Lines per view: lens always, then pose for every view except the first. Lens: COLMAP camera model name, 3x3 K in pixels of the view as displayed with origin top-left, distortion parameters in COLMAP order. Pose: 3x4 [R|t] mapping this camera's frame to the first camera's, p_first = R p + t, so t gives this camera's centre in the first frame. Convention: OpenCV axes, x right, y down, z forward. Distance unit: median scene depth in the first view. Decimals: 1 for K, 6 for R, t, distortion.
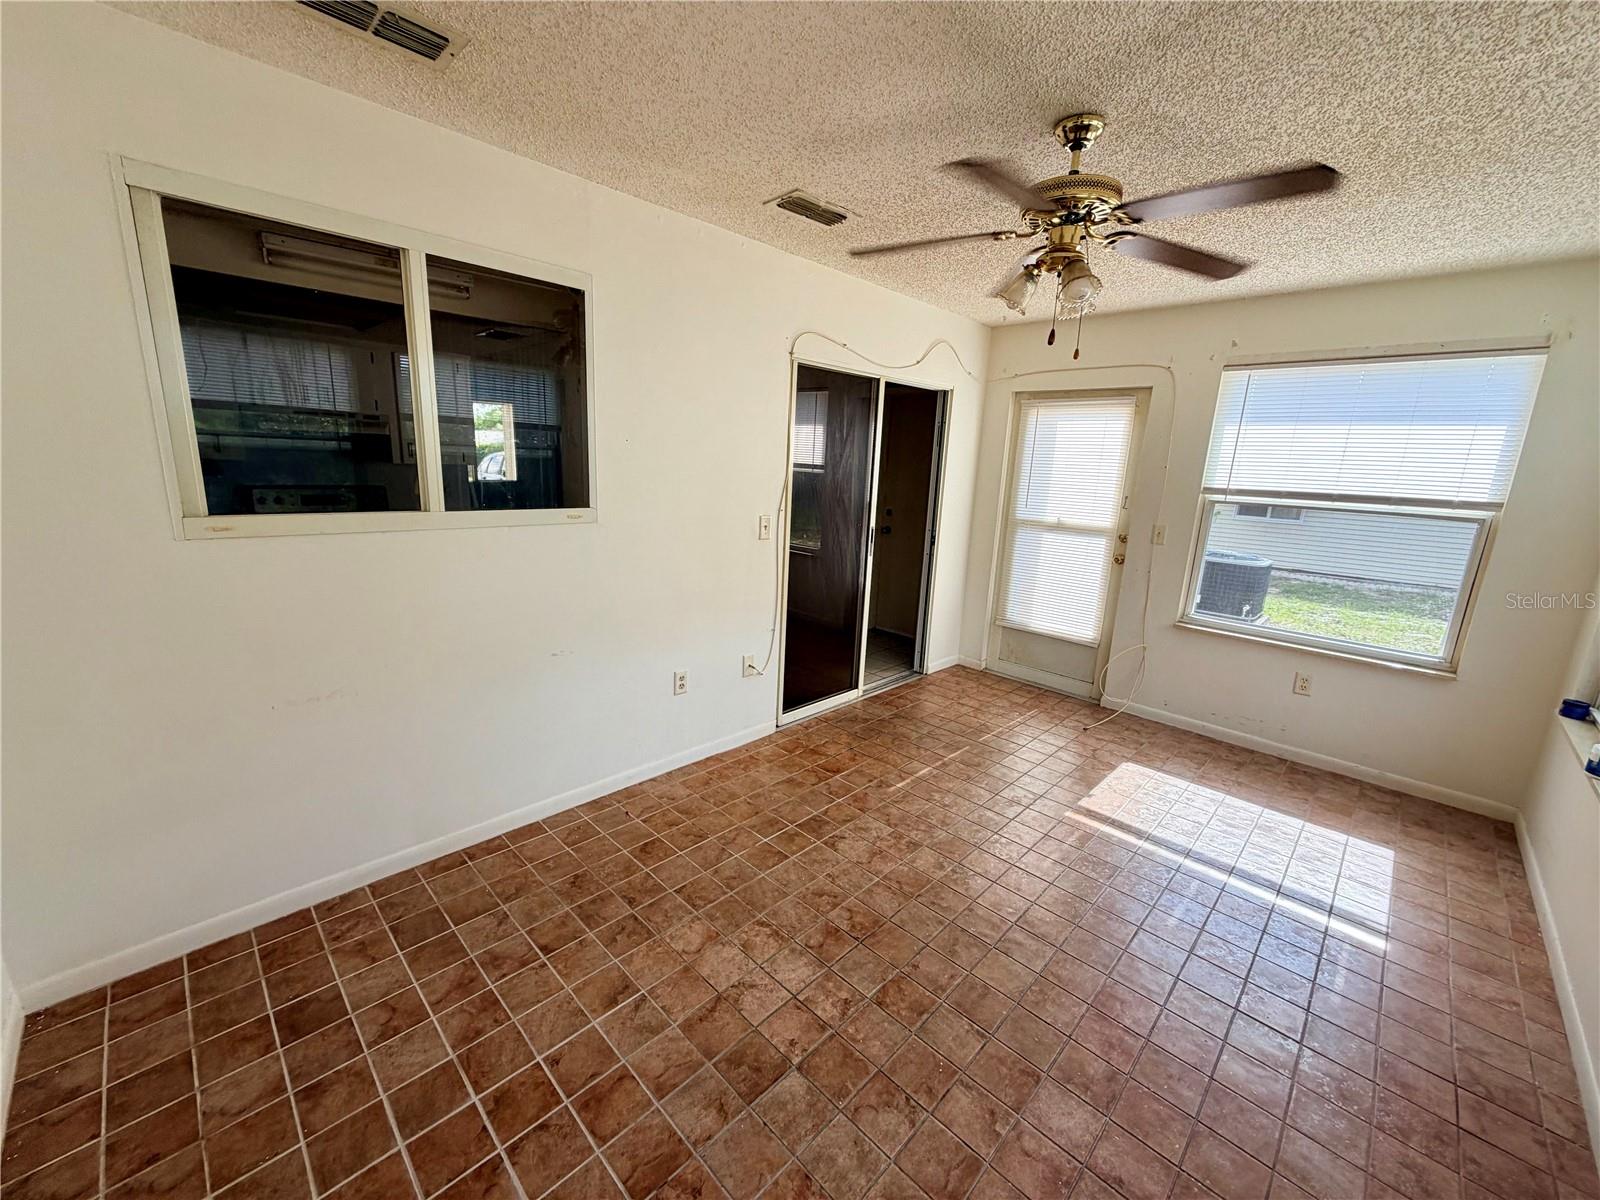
lens RADIAL K [[635.4, 0, 799.1], [0, 635.4, 603.0], [0, 0, 1]] dist [-0.001858, -0.000002]
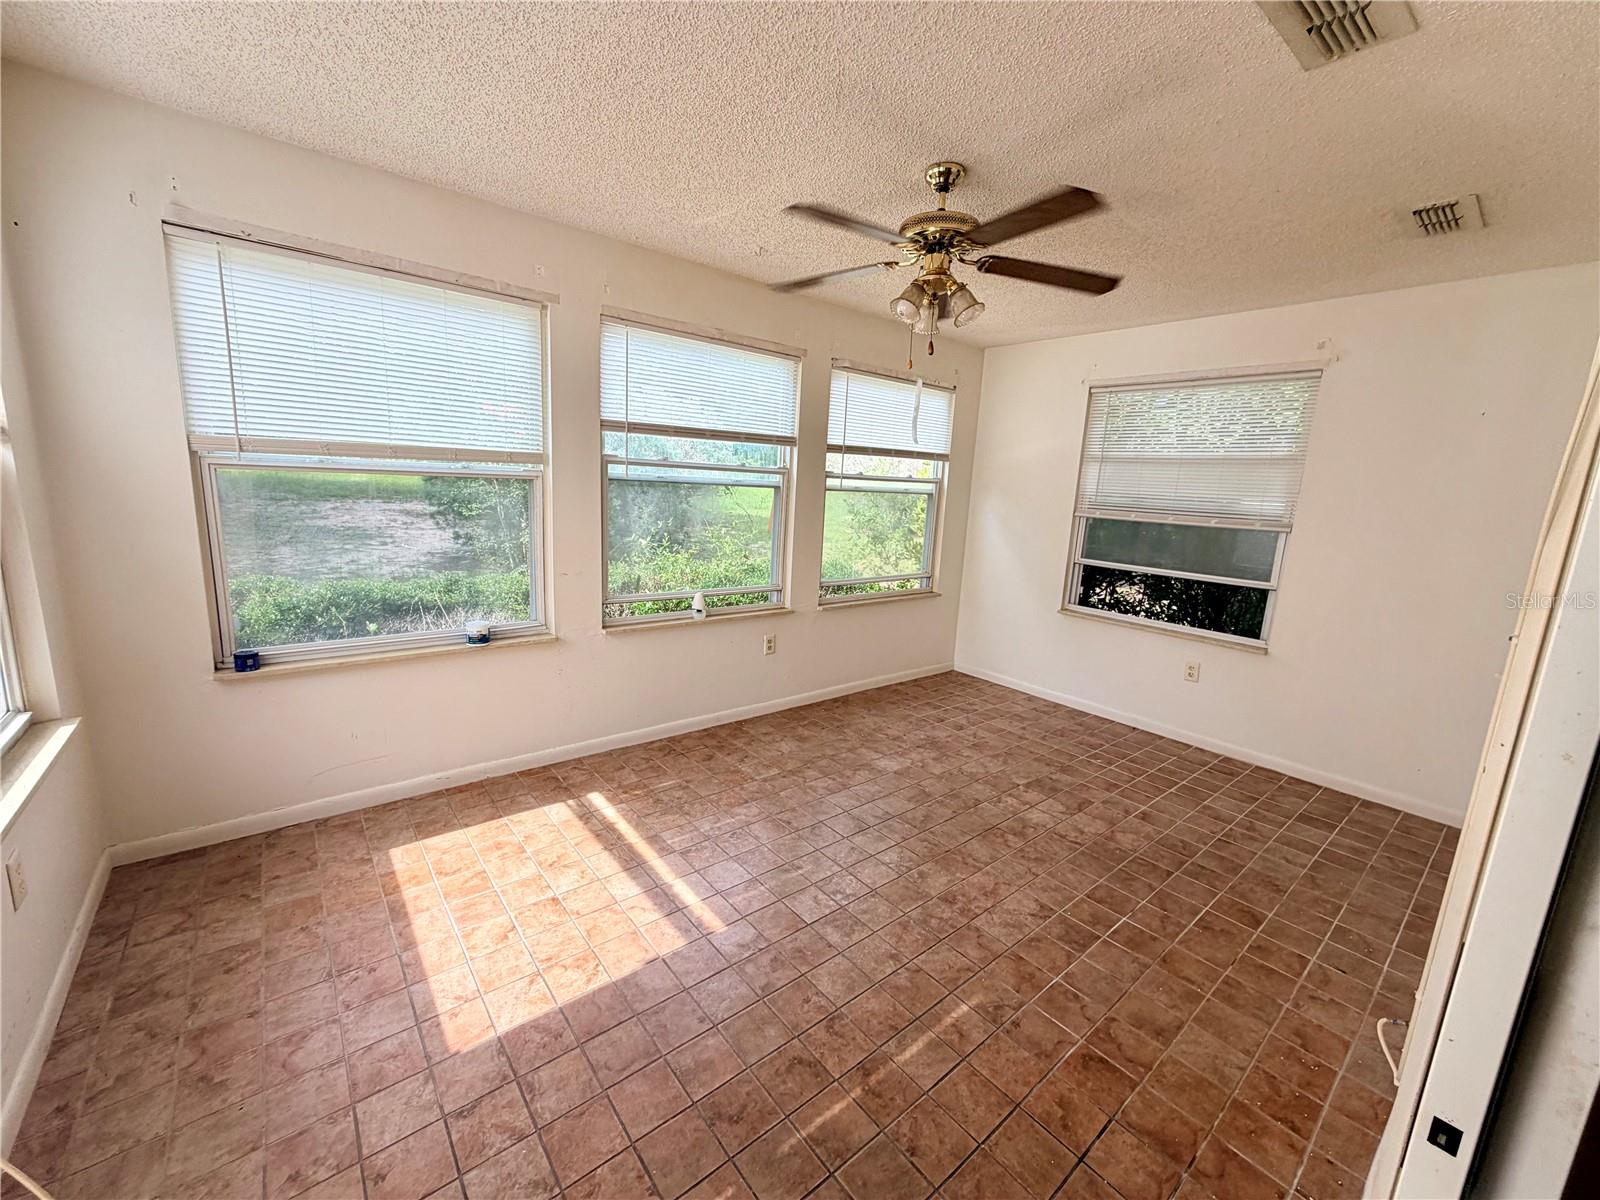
lens RADIAL K [[635.4, 0, 794.9], [0, 635.4, 601.3], [0, 0, 1]] dist [-0.001858, -0.000002]
pose [[-0.989257, -0.113658, 0.091942, 0.363873], [-0.067488, 0.912953, 0.402446, -0.336359], [-0.129680, 0.391917, -0.910815, 1.702677]]
